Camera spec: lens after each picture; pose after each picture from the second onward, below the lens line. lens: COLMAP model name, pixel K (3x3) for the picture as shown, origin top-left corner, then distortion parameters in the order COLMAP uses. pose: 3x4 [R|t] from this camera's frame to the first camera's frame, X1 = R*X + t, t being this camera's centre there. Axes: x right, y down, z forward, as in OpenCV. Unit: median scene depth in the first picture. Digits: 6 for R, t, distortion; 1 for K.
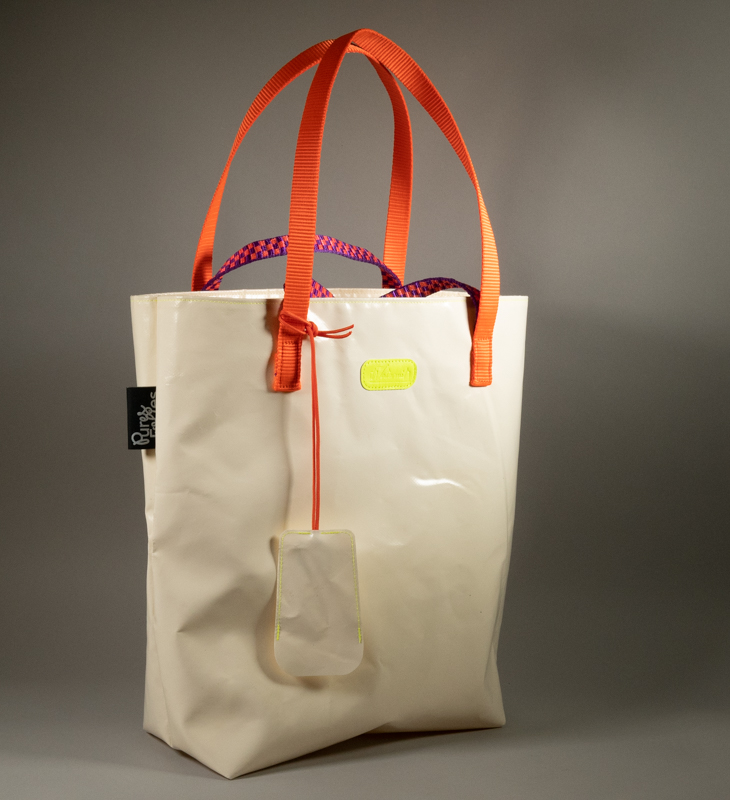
lens RADIAL K [[1645.7, 0, 365.0], [0, 1645.7, 400.0], [0, 0, 1]] dist [-0.035651, 0.050895]
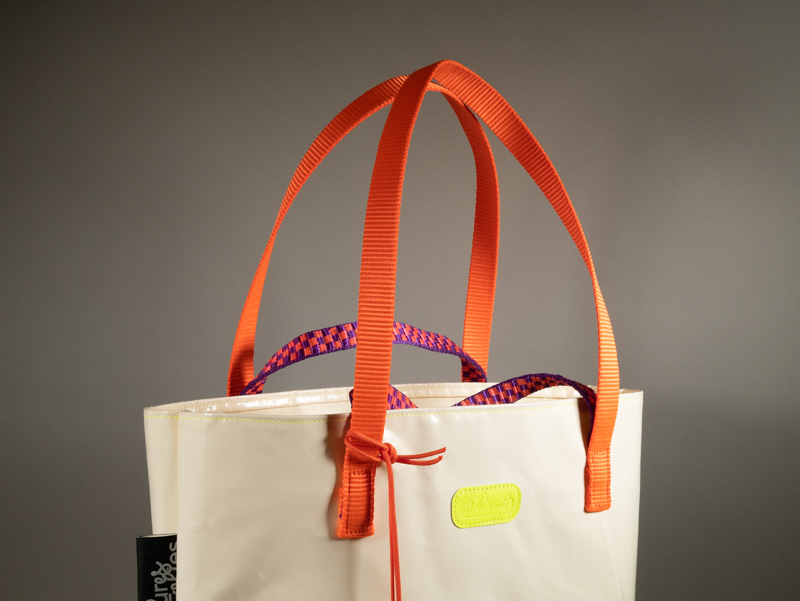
lens RADIAL K [[1045.2, 0, 400.0], [0, 1045.2, 300.5], [0, 0, 1]] dist [-0.001068, -0.038665]
pose [[0.998965, -0.009274, 0.044532, -0.045905], [0.012428, 0.997393, -0.071078, -0.075627], [-0.043756, 0.071558, 0.996476, 0.506294]]
